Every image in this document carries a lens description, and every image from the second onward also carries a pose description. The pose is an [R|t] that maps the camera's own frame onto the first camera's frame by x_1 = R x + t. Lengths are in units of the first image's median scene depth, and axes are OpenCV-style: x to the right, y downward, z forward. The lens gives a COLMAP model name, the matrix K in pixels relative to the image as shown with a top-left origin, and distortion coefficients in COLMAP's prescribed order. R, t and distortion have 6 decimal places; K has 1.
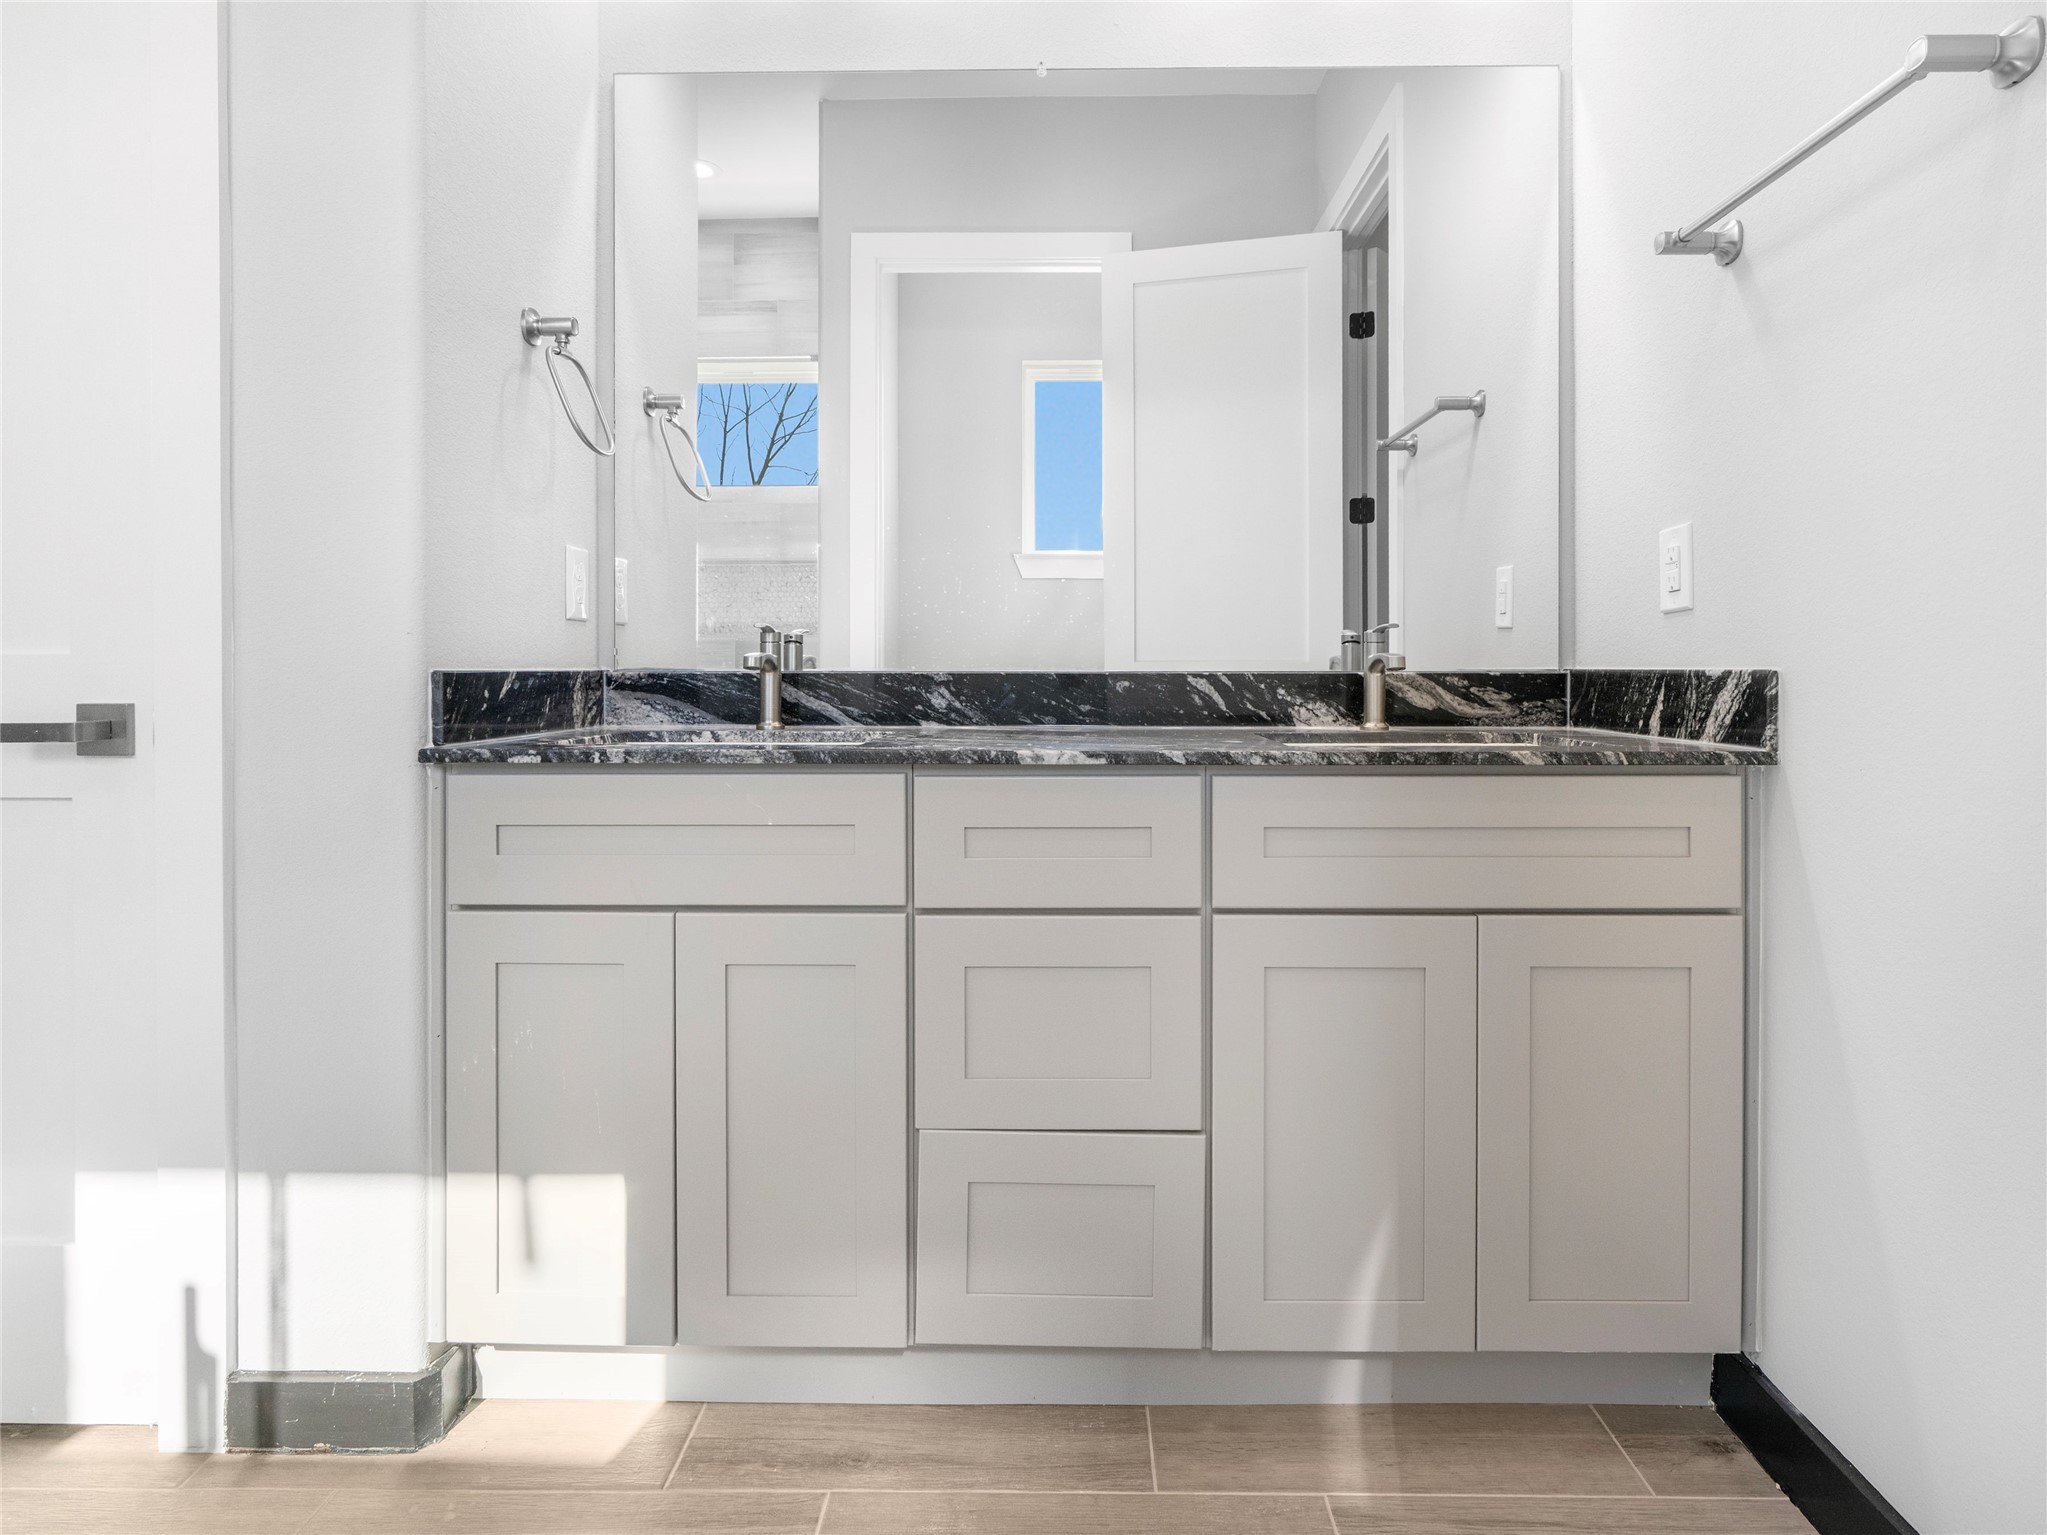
lens RADIAL K [[1127.2, 0, 1031.0], [0, 1127.2, 671.0], [0, 0, 1]] dist [-0.002881, -0.001130]
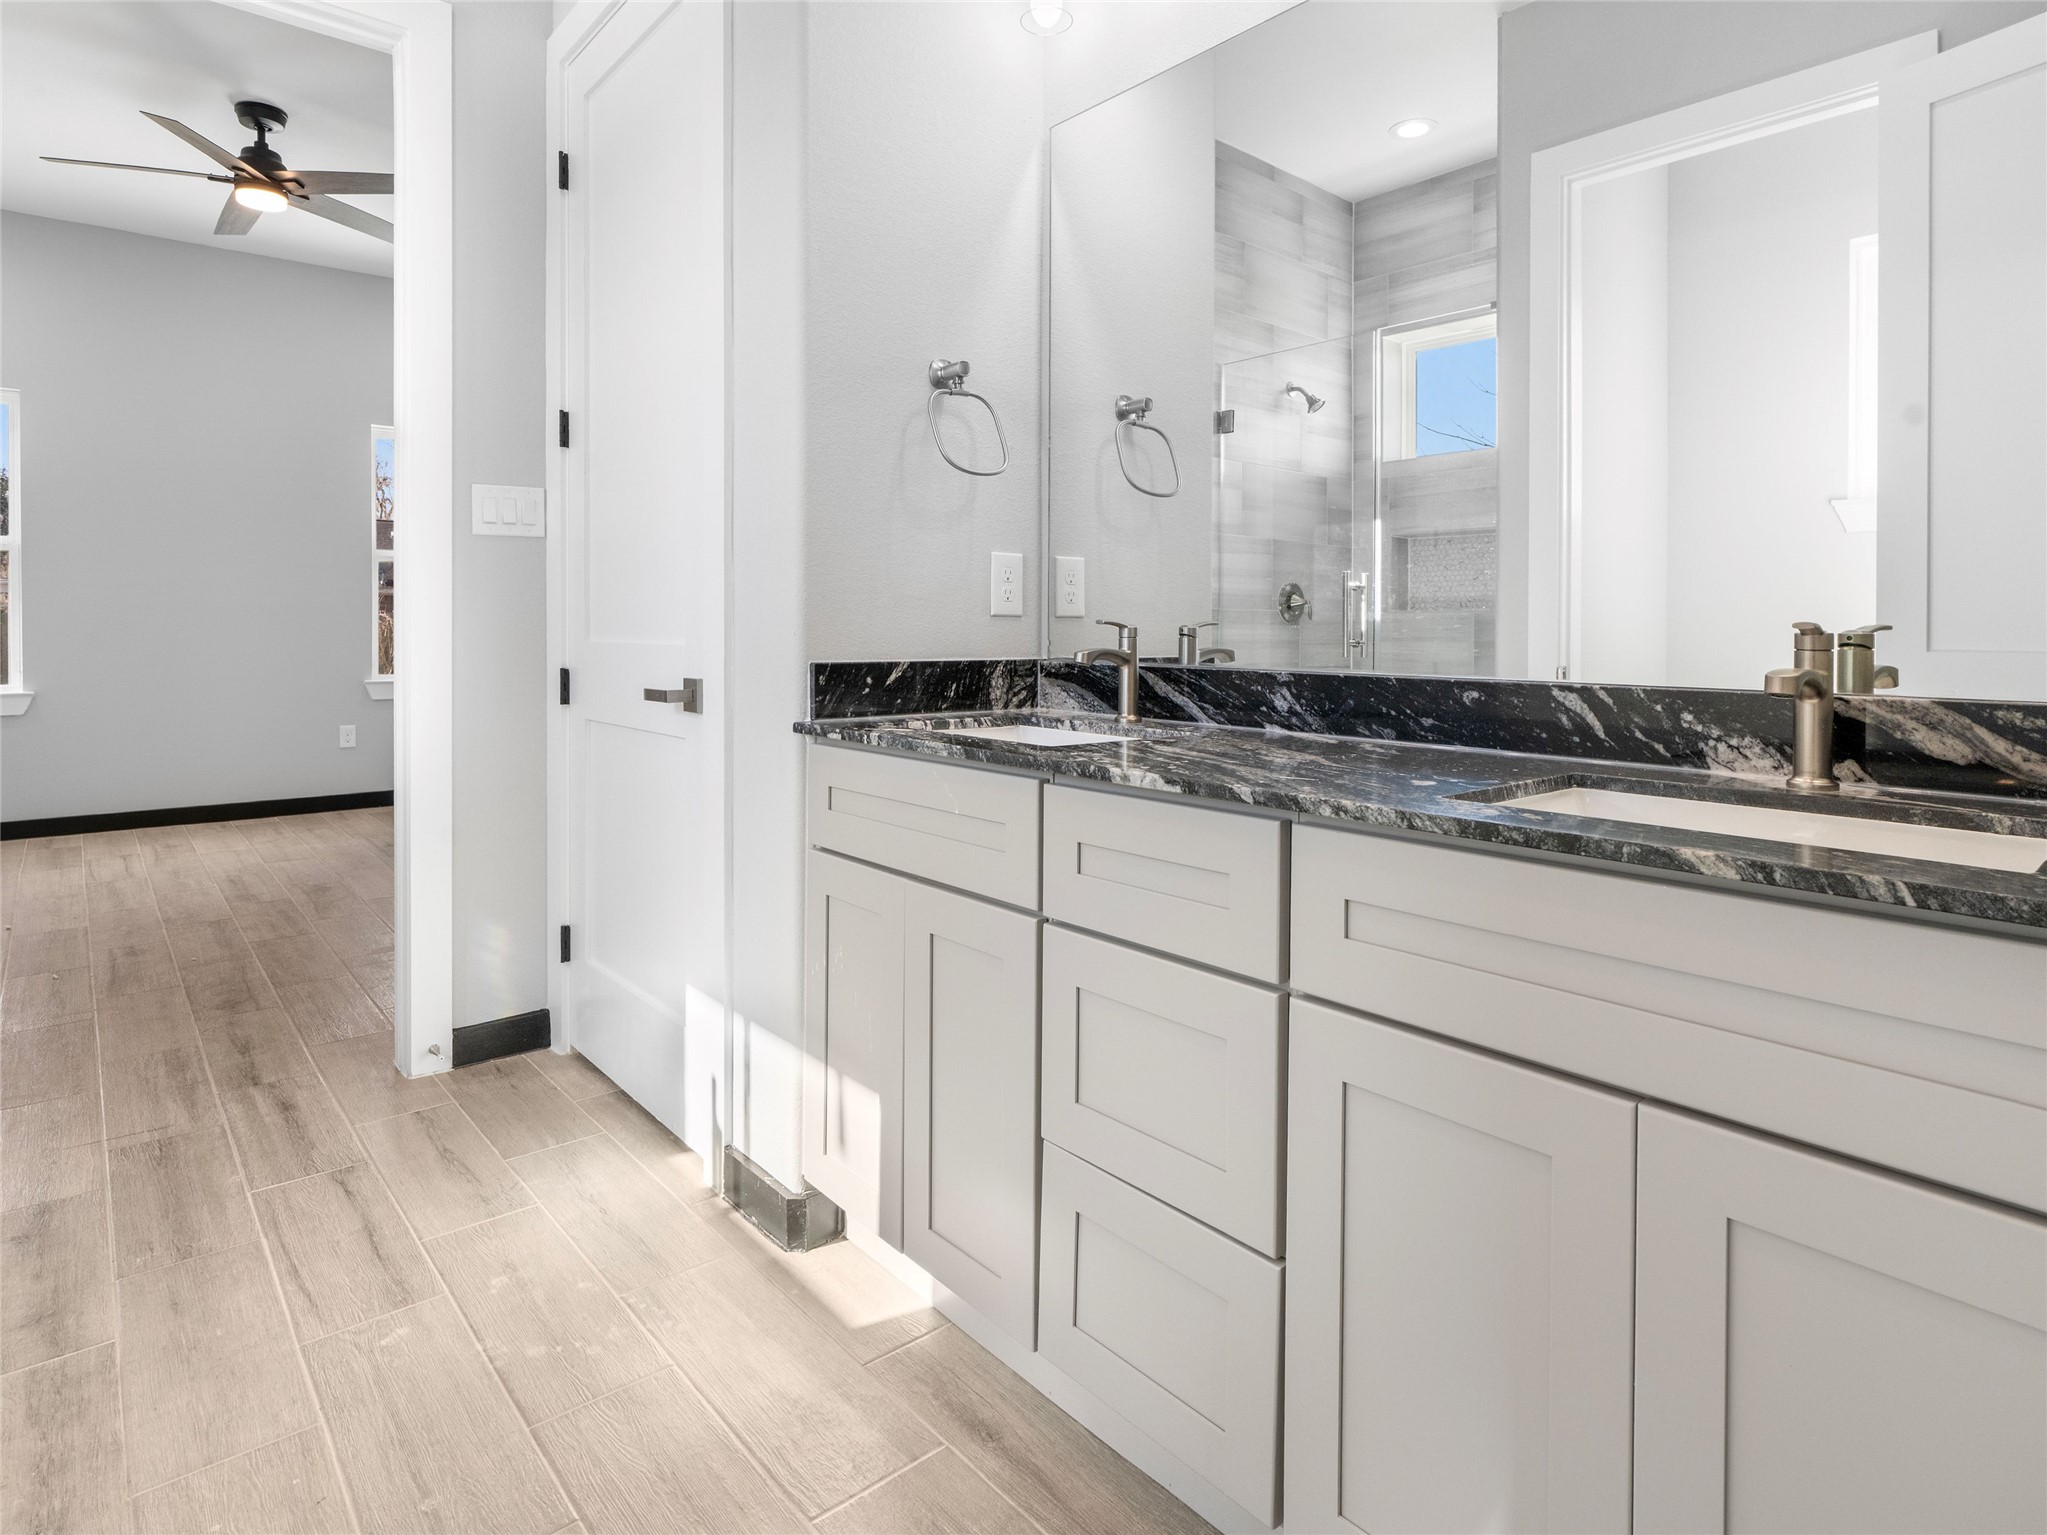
lens RADIAL K [[1139.2, 0, 1036.0], [0, 1139.2, 631.1], [0, 0, 1]] dist [-0.001515, 0.000937]
pose [[0.663694, 0.008297, -0.747958, 0.478292], [-0.009025, 0.999955, 0.003084, -0.032777], [0.747950, 0.004704, 0.663739, 0.241923]]
